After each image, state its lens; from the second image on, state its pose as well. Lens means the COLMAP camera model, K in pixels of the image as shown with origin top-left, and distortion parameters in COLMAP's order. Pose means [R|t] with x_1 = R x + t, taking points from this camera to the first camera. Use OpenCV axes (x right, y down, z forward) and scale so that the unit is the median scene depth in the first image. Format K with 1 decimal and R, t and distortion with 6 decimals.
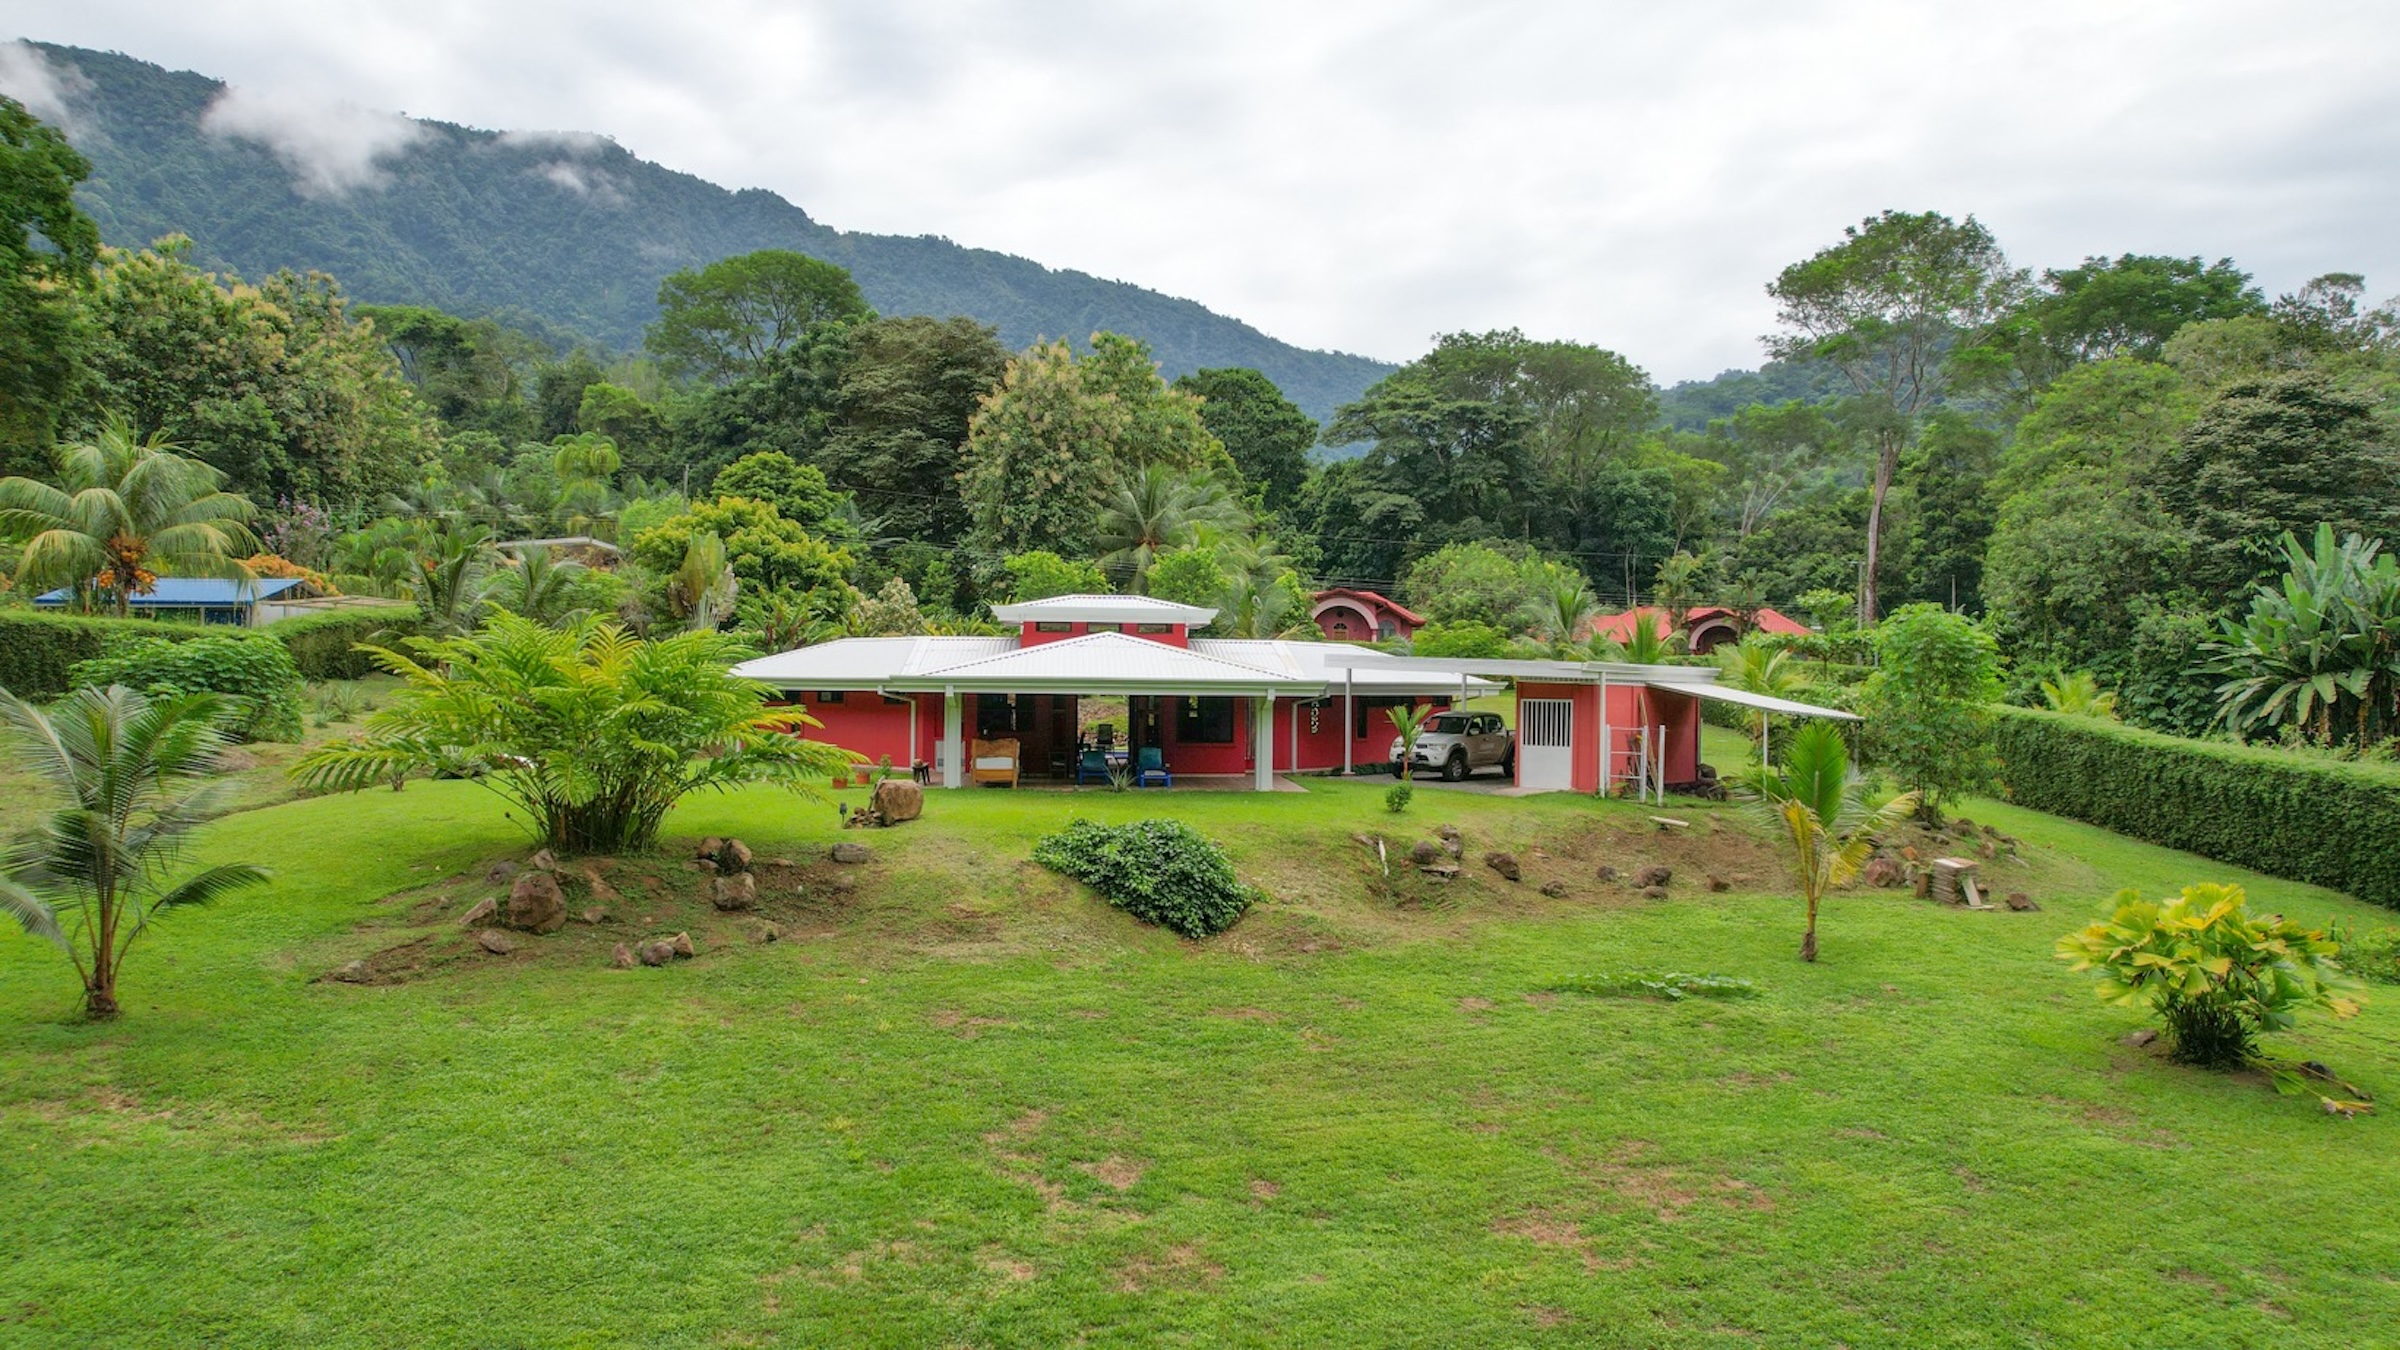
lens RADIAL K [[1534.0, 0, 1200.0], [0, 1534.0, 675.0], [0, 0, 1]] dist [-0.085438, 0.081611]
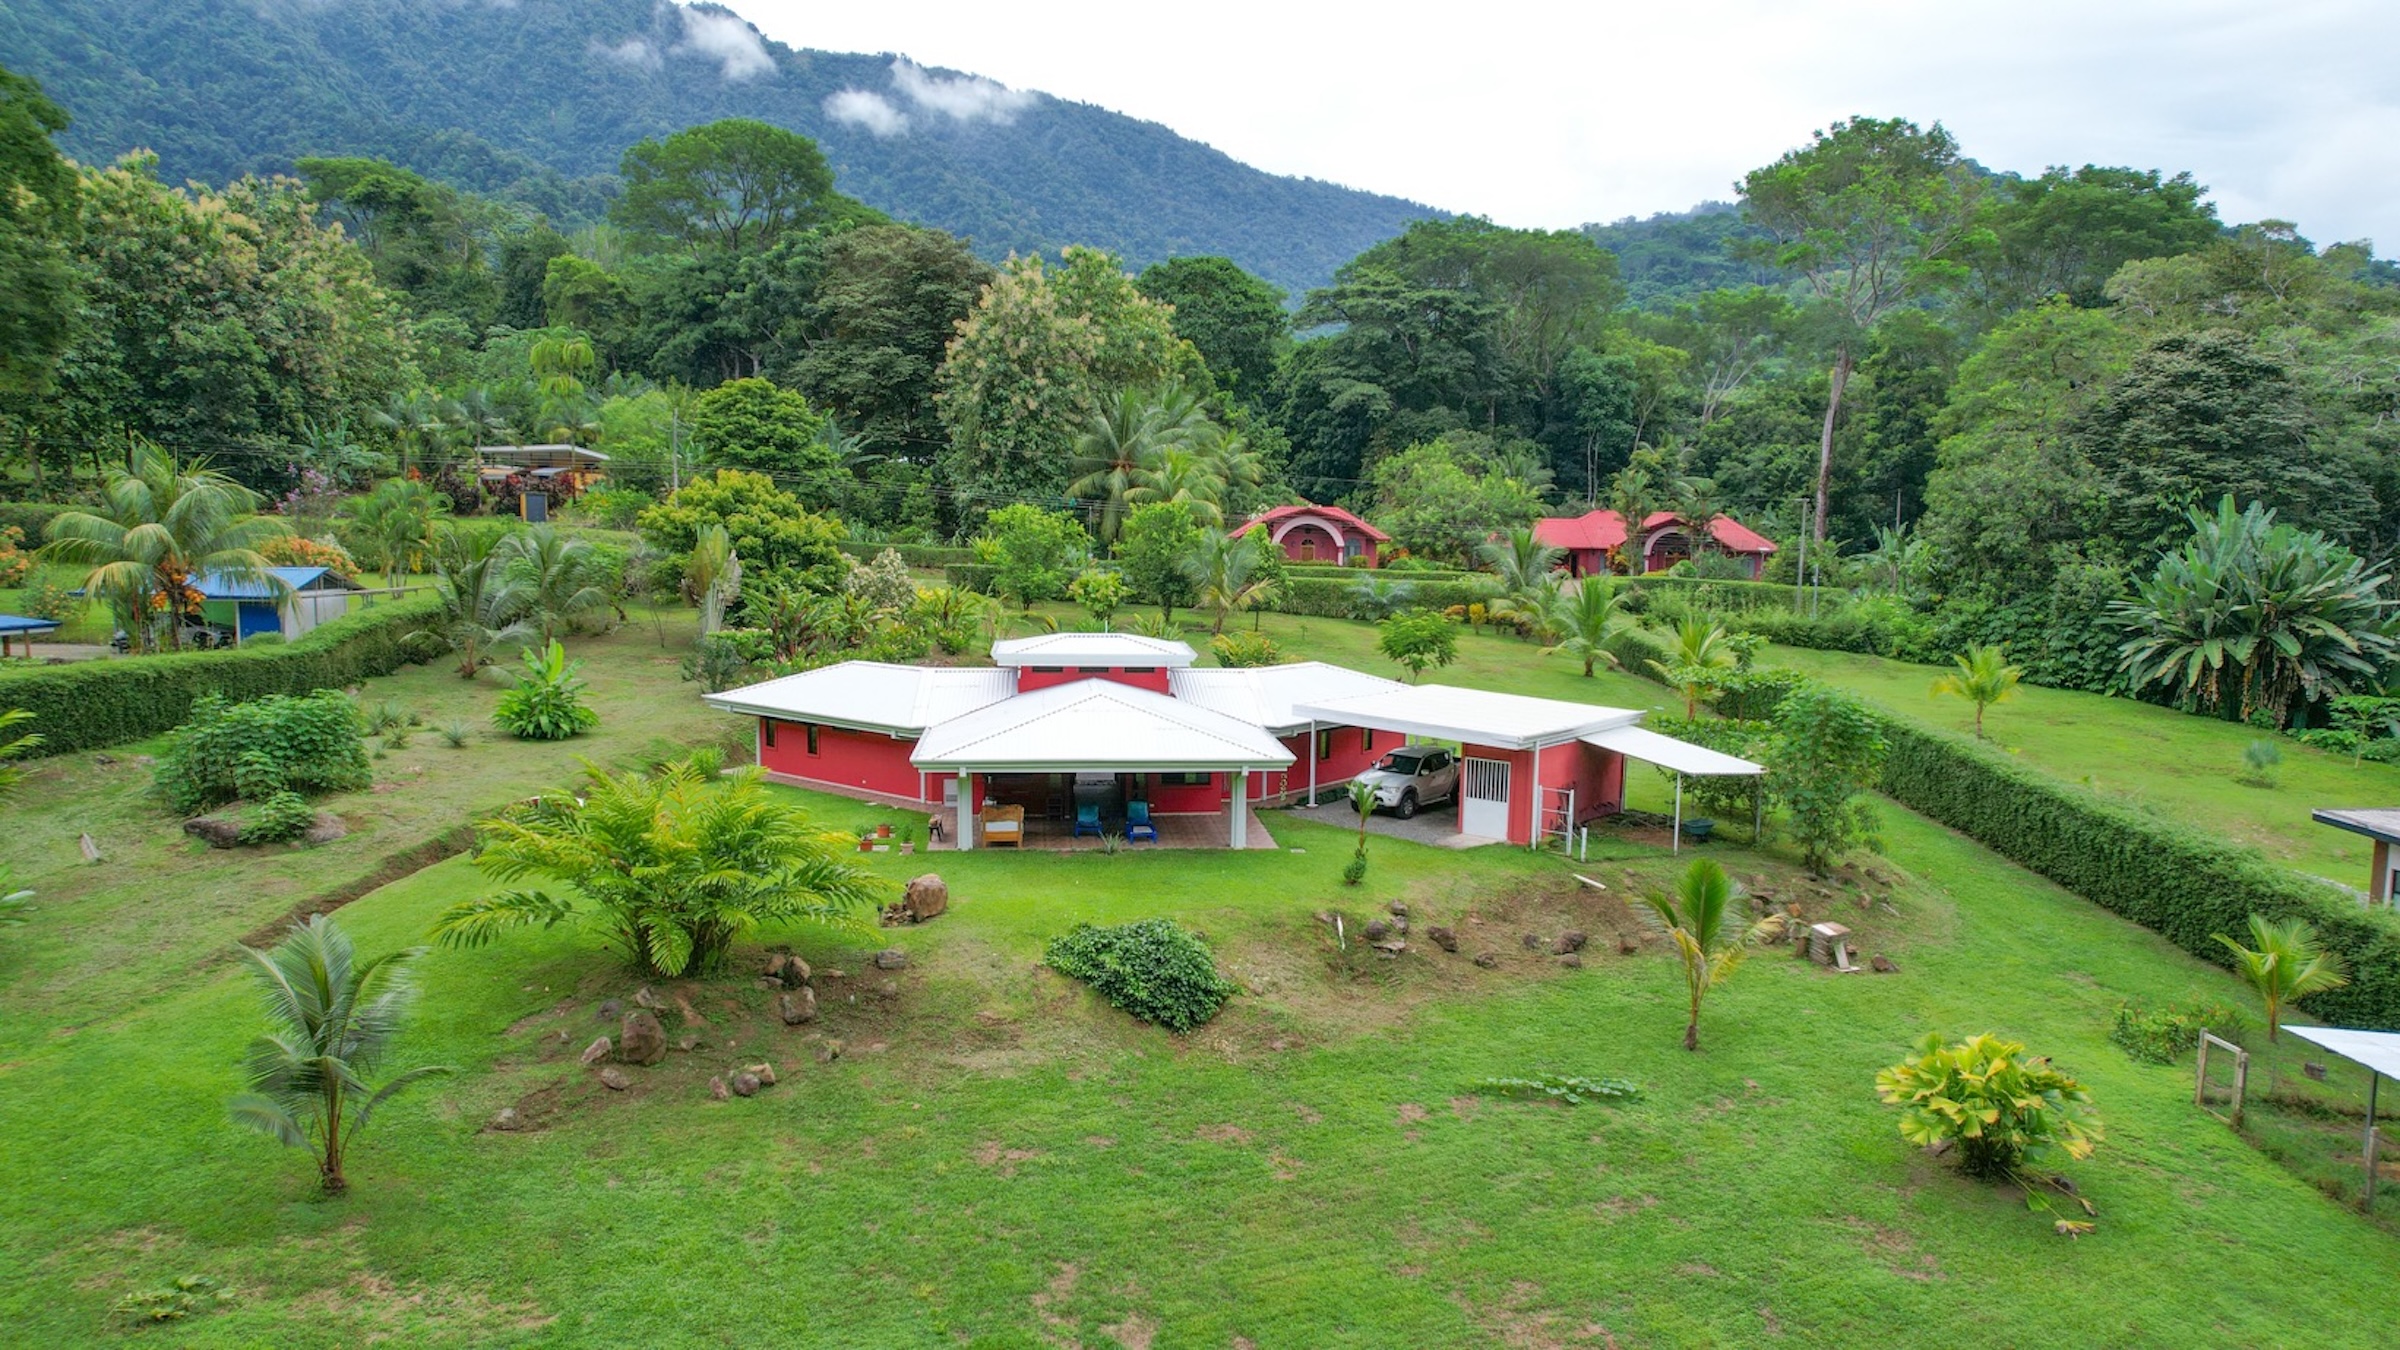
lens RADIAL K [[1534.0, 0, 1200.0], [0, 1534.0, 675.0], [0, 0, 1]] dist [-0.085438, 0.081611]
pose [[0.999766, 0.000195, 0.021629, -0.005501], [-0.002565, 0.993973, 0.109595, -0.085779], [-0.021477, -0.109625, 0.993741, -0.057978]]
